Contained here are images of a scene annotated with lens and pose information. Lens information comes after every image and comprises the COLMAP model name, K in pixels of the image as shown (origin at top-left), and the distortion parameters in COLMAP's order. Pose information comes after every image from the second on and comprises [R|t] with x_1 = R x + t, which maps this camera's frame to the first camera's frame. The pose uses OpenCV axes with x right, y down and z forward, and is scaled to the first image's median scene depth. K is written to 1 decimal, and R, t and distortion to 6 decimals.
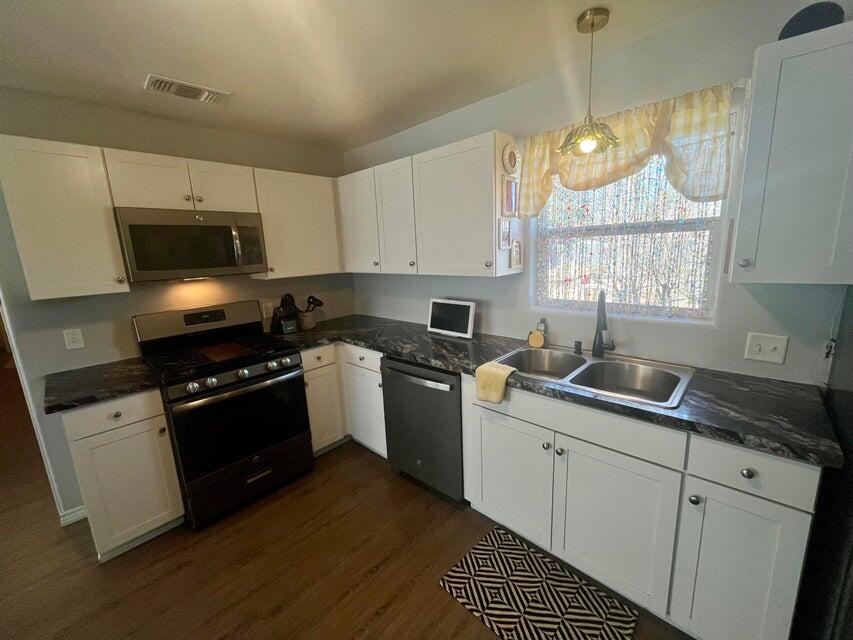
lens RADIAL K [[346.7, 0, 424.4], [0, 346.7, 314.3], [0, 0, 1]] dist [0.000467, -0.000505]
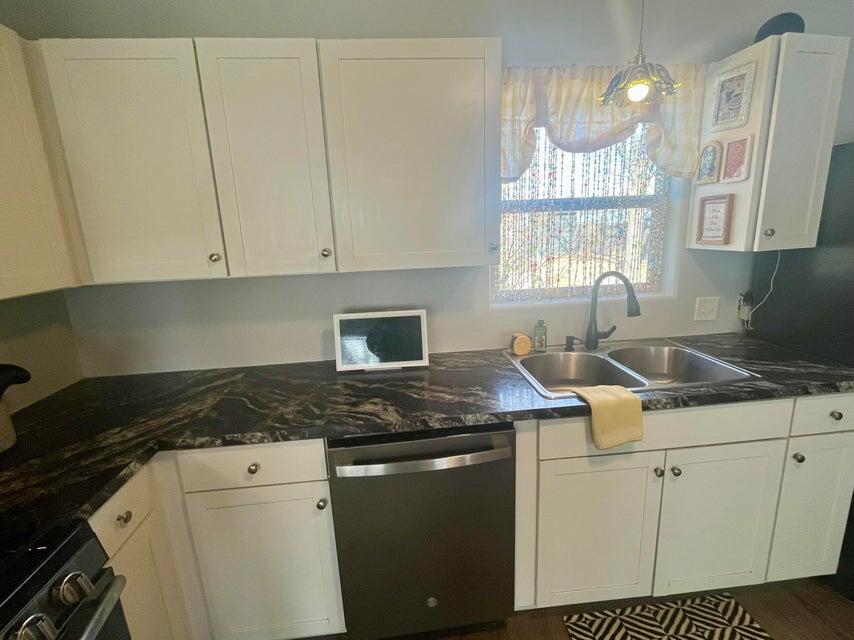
lens RADIAL K [[399.1, 0, 426.9], [0, 399.1, 314.4], [0, 0, 1]] dist [-0.003227, -0.001488]
pose [[0.661907, -0.147480, 0.734935, -0.400430], [0.150242, 0.986660, 0.062681, -0.070611], [-0.734375, 0.068929, 0.675235, 0.497472]]
